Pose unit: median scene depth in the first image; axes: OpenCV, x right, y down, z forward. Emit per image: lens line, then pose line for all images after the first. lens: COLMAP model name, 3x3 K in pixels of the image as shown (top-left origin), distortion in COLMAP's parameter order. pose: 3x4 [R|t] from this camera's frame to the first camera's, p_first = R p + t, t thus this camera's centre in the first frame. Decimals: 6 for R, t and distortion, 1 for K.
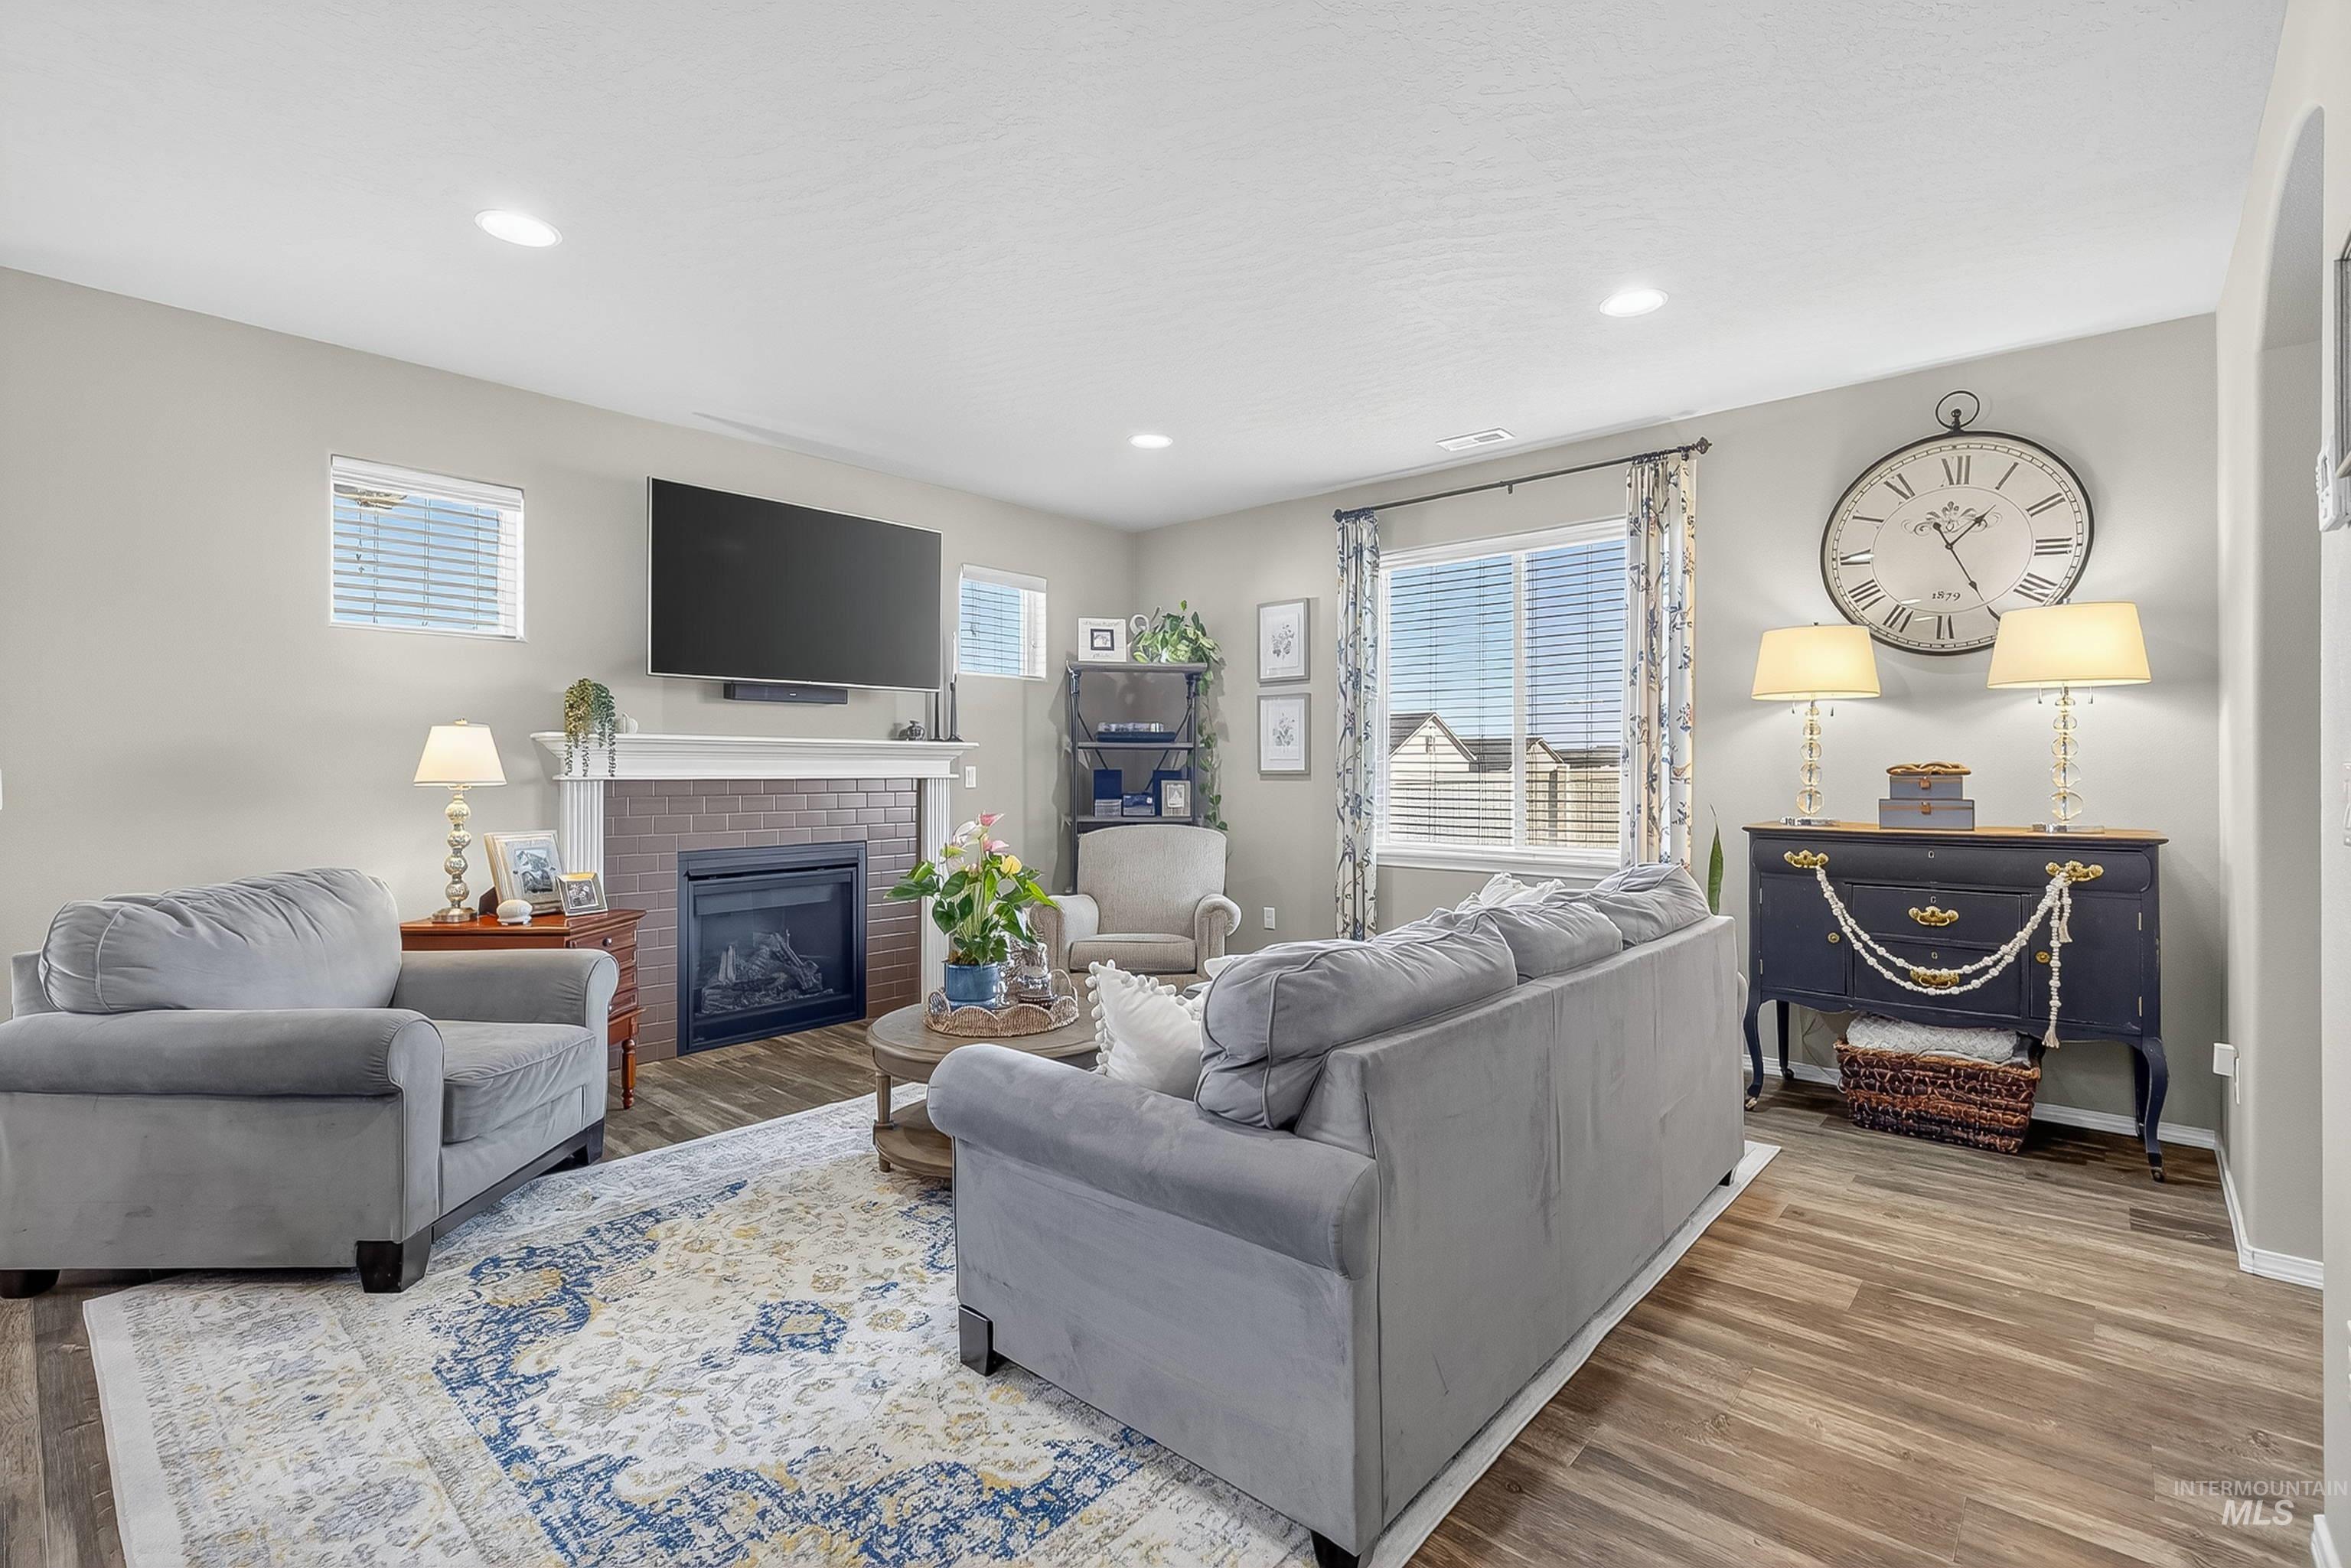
lens RADIAL K [[1057.7, 0, 1196.6], [0, 1057.7, 769.1], [0, 0, 1]] dist [-0.002541, 0.001188]
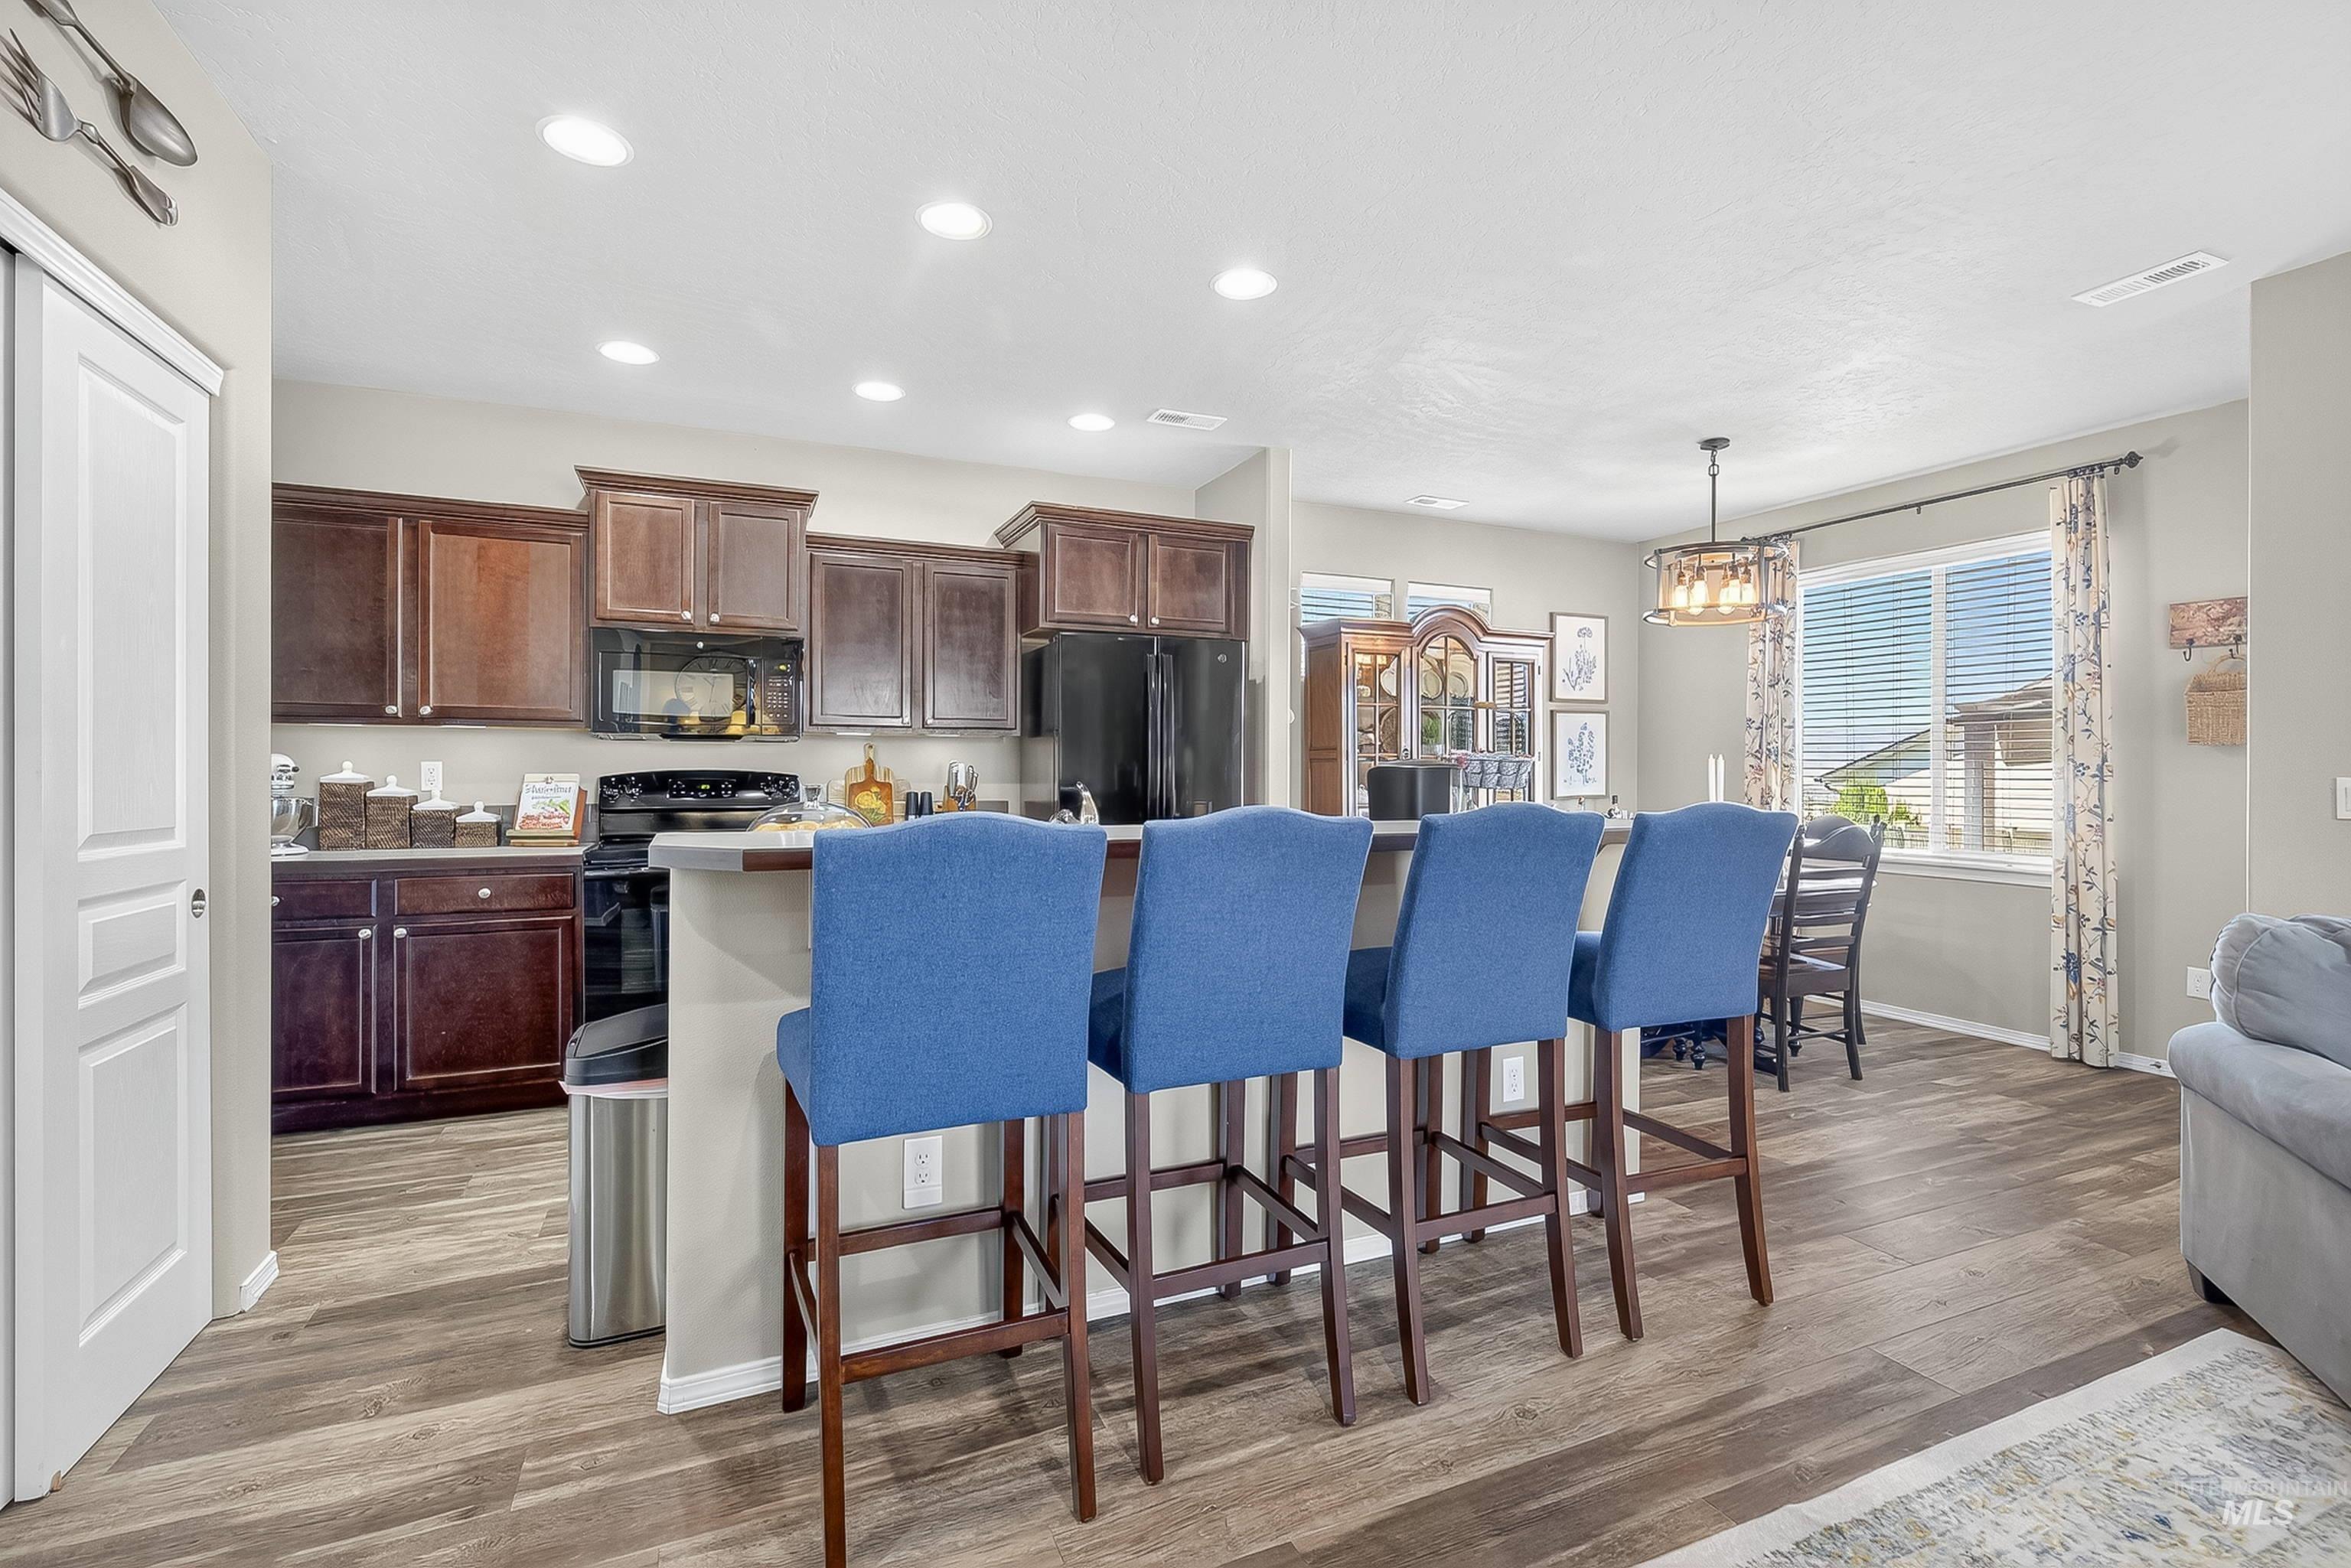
lens RADIAL K [[1057.7, 0, 1190.3], [0, 1057.7, 768.6], [0, 0, 1]] dist [-0.002541, 0.001188]
pose [[-0.419825, -0.002182, -0.907602, 0.182604], [-0.007868, 0.999968, 0.001236, 0.000118], [0.907571, 0.007660, -0.419829, 0.462742]]
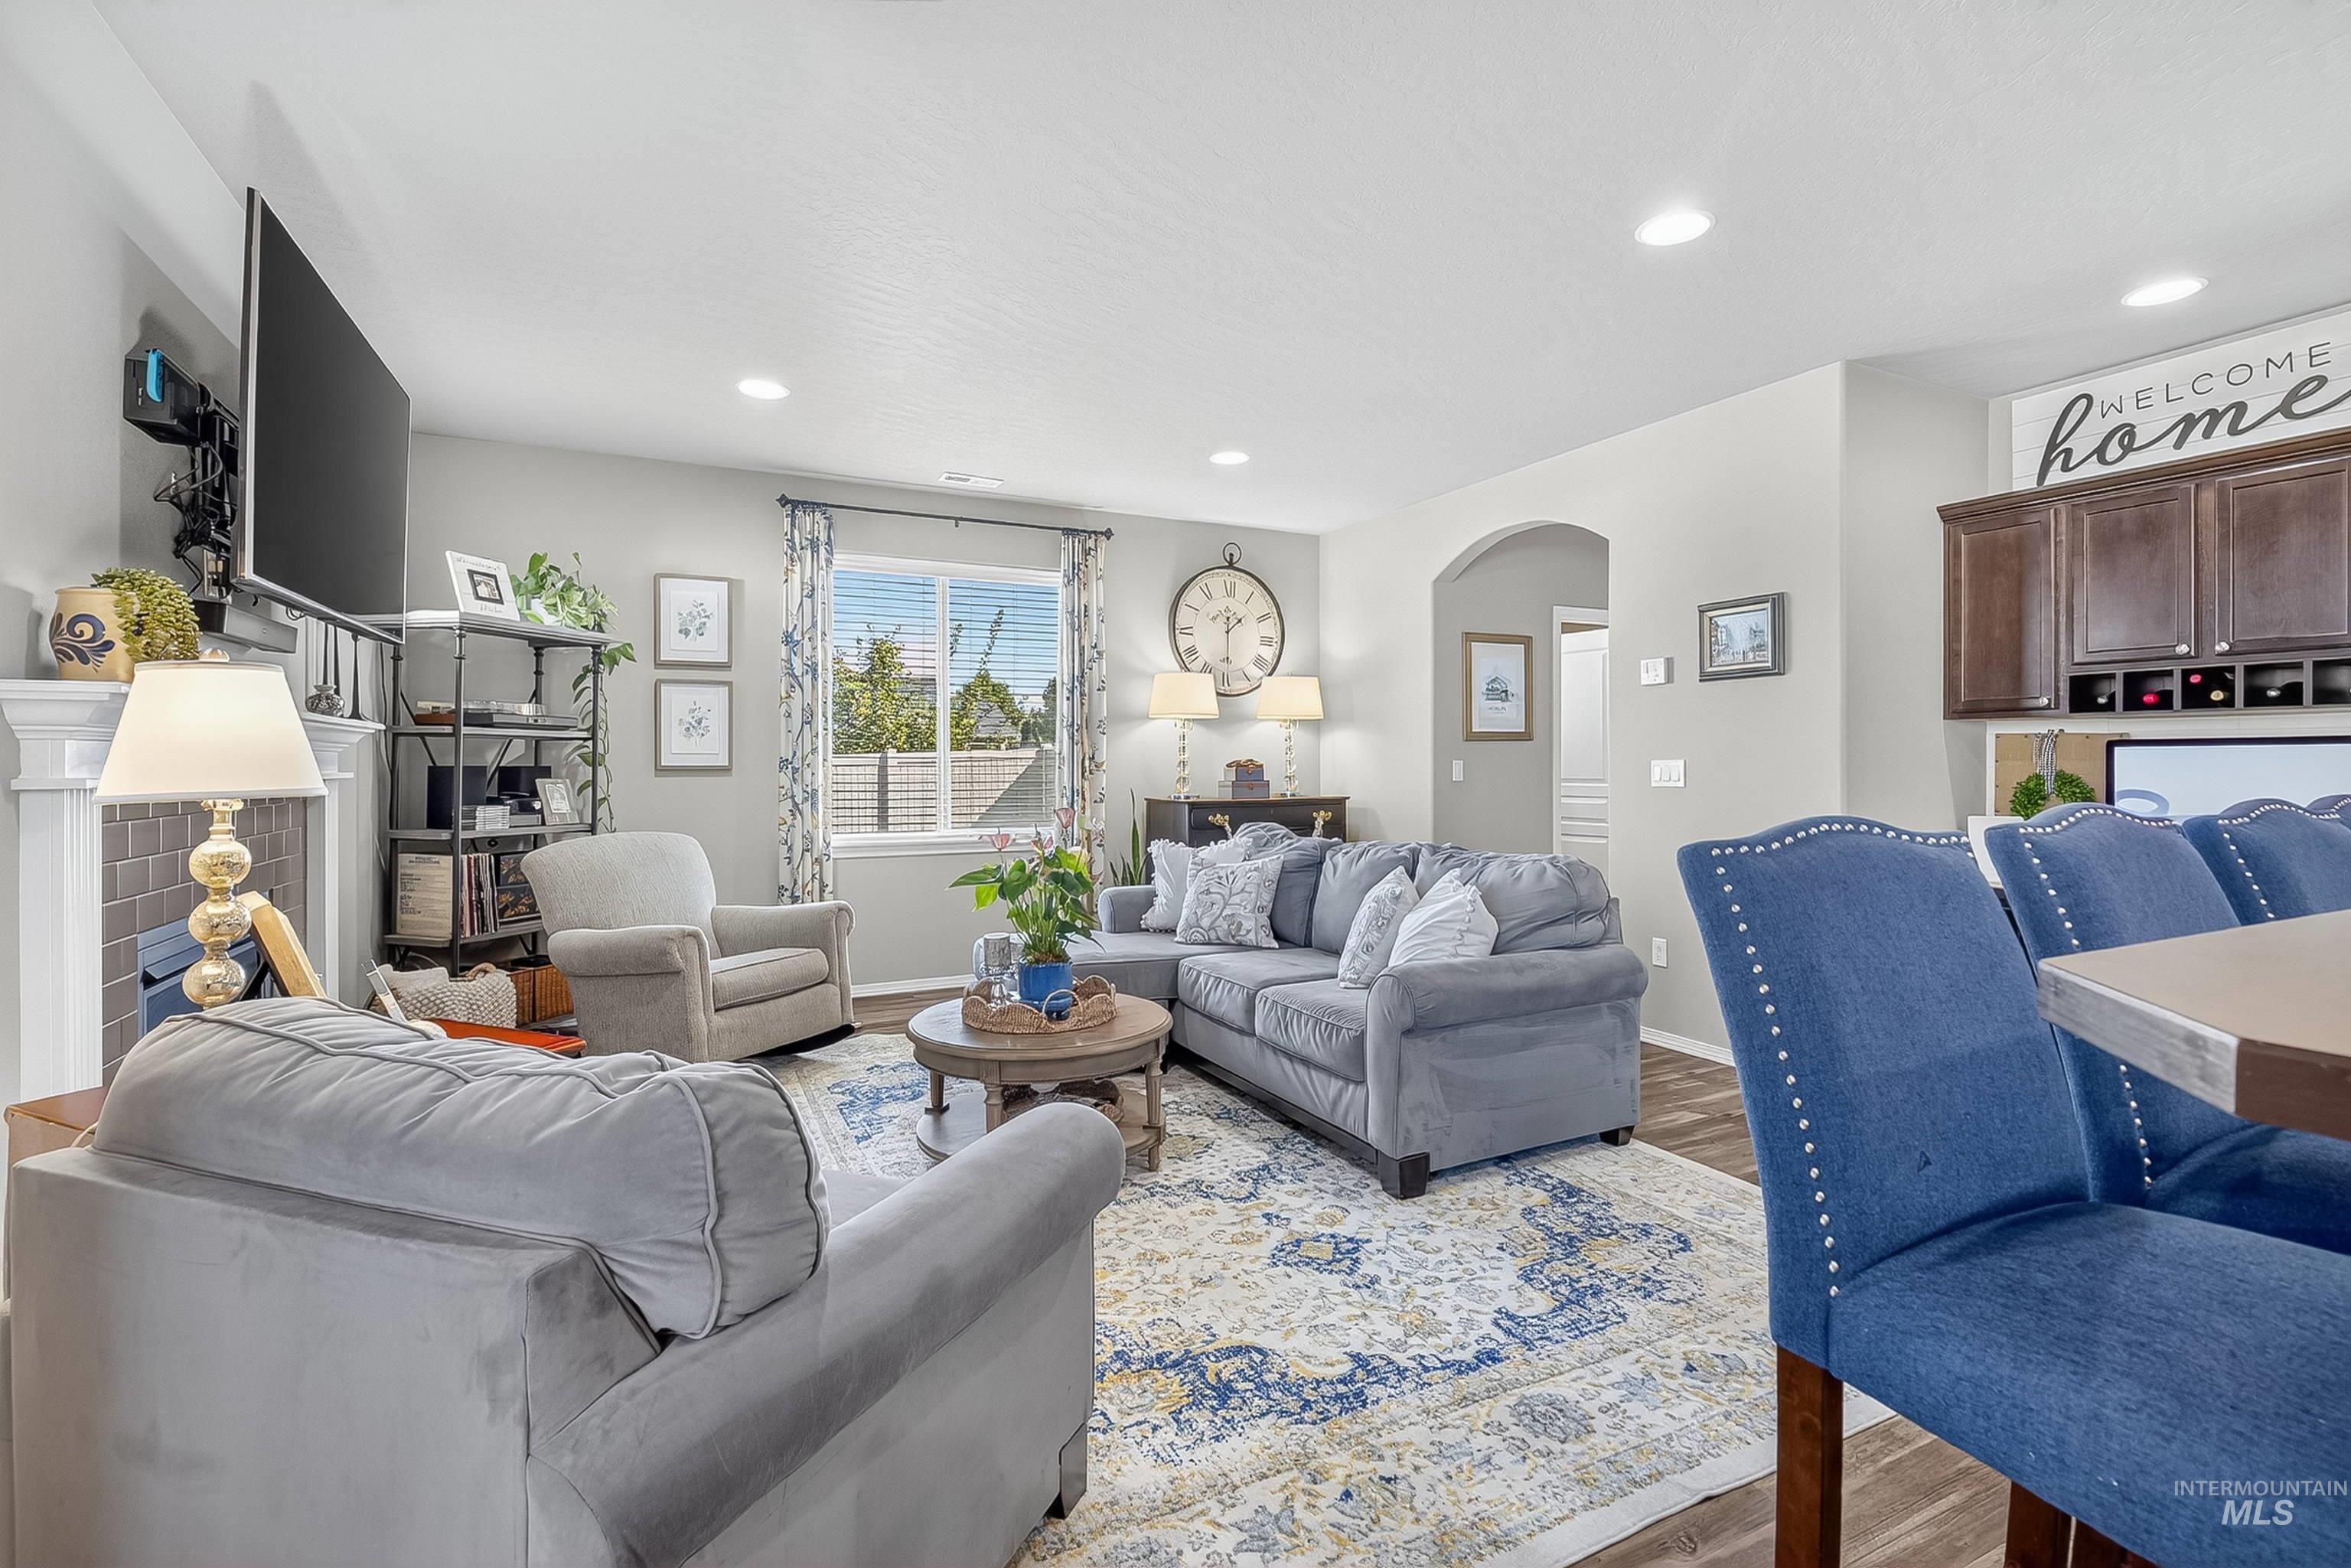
lens RADIAL K [[1057.7, 0, 1189.7], [0, 1057.7, 769.8], [0, 0, 1]] dist [-0.002541, 0.001188]
pose [[0.368420, -0.004293, 0.929649, -1.198516], [0.003518, 0.999989, 0.003223, 0.006259], [-0.929653, 0.002083, 0.368431, 0.576747]]
